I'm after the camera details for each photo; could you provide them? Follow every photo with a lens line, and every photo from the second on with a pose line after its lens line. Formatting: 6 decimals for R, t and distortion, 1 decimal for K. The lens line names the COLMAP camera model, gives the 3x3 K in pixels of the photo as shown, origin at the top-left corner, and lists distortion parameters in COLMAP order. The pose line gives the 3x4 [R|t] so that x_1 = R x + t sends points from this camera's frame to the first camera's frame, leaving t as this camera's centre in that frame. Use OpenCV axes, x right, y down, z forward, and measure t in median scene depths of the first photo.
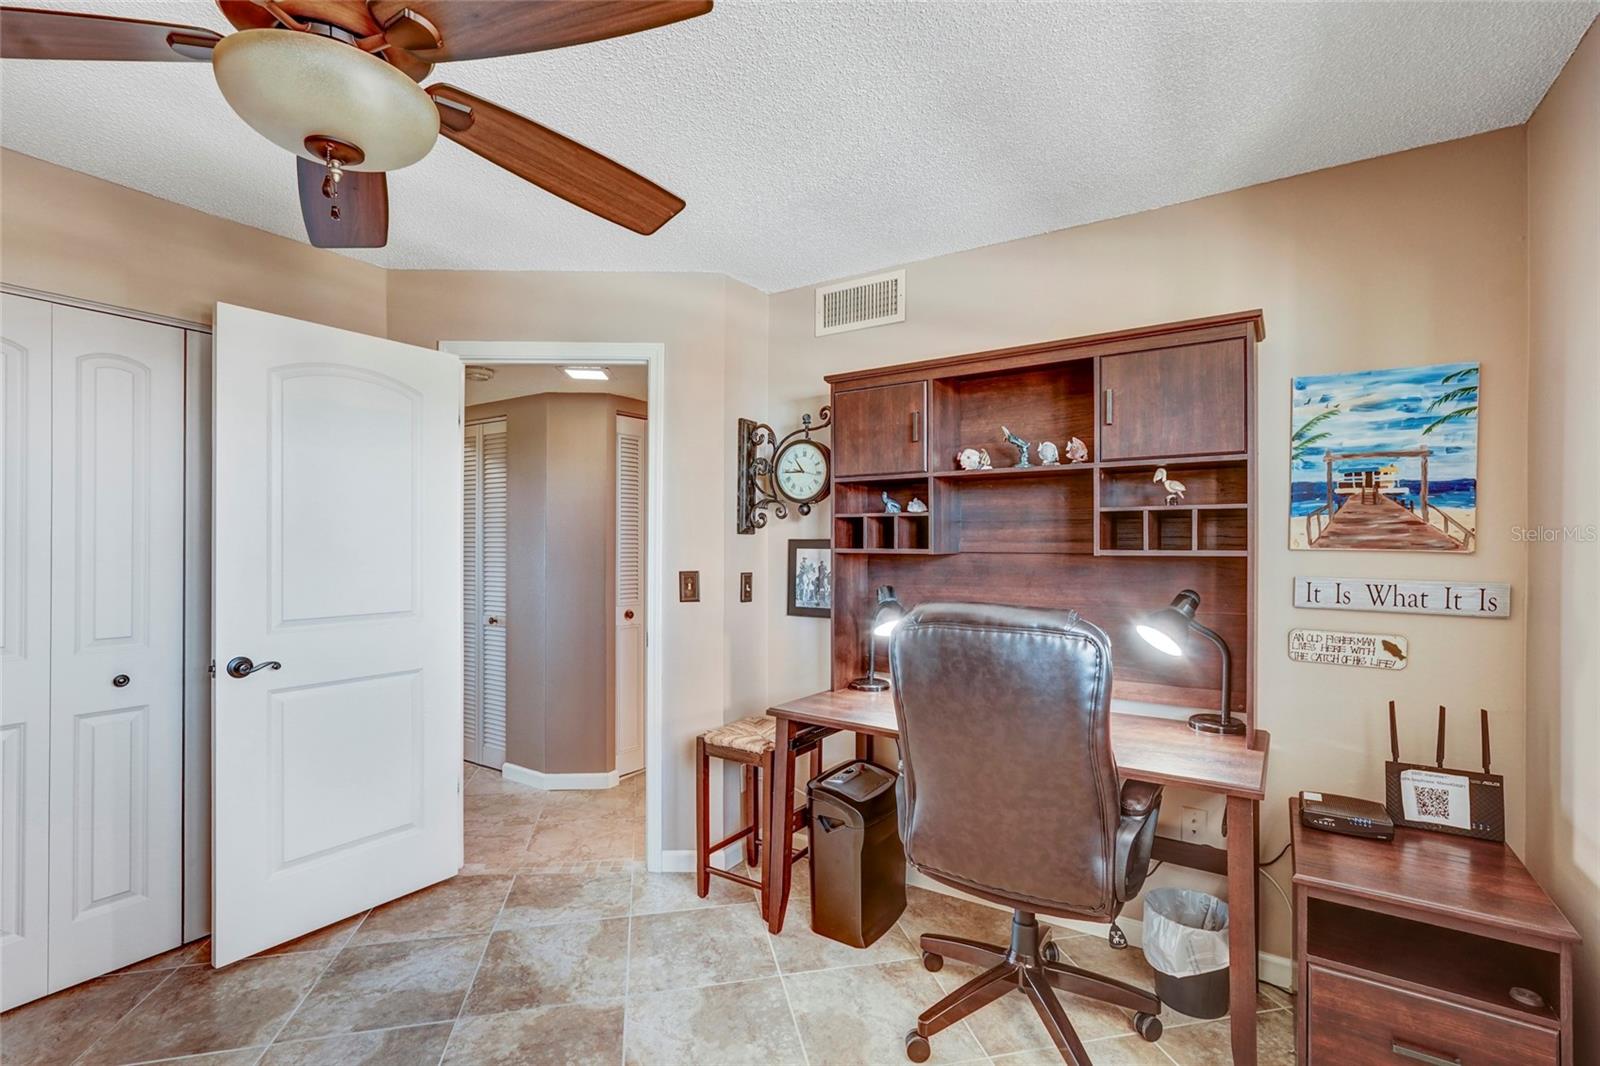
lens RADIAL K [[709.8, 0, 798.6], [0, 709.8, 539.5], [0, 0, 1]] dist [-0.005225, 0.001445]
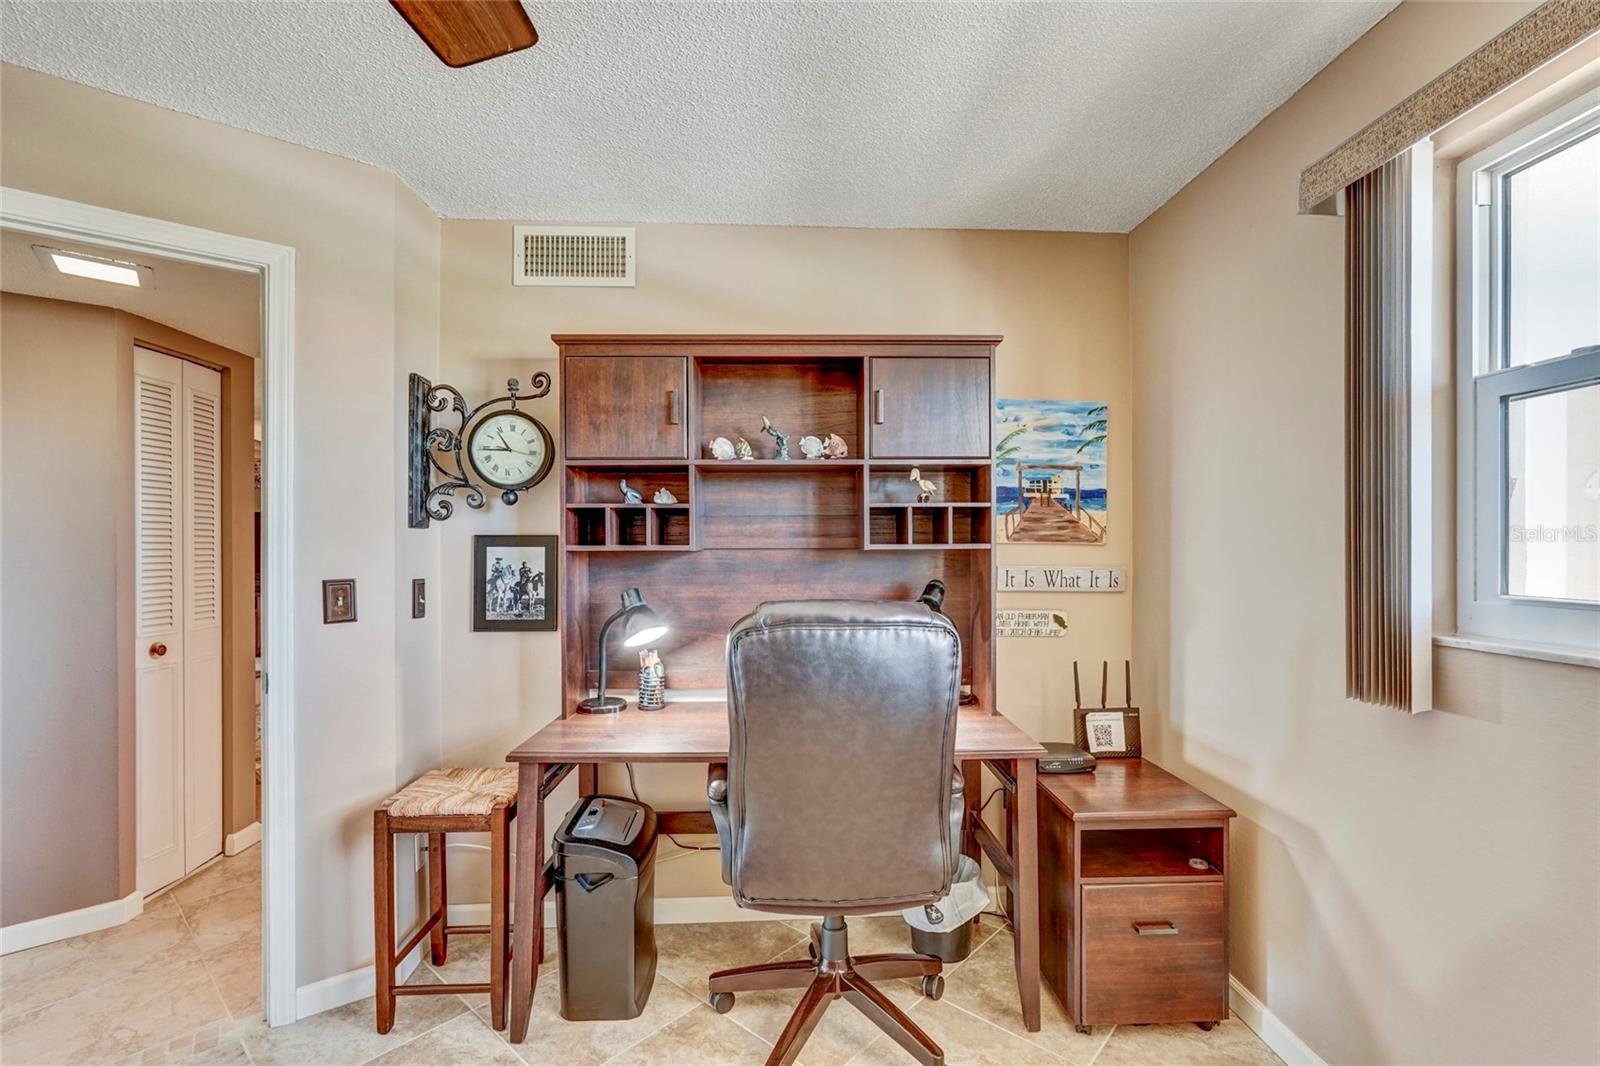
lens RADIAL K [[717.2, 0, 801.4], [0, 717.2, 540.6], [0, 0, 1]] dist [-0.020964, 0.013107]
pose [[0.811971, -0.002148, 0.583694, -0.241916], [0.001903, 0.999998, 0.001033, 0.007399], [-0.583695, 0.000272, 0.811973, 0.192053]]
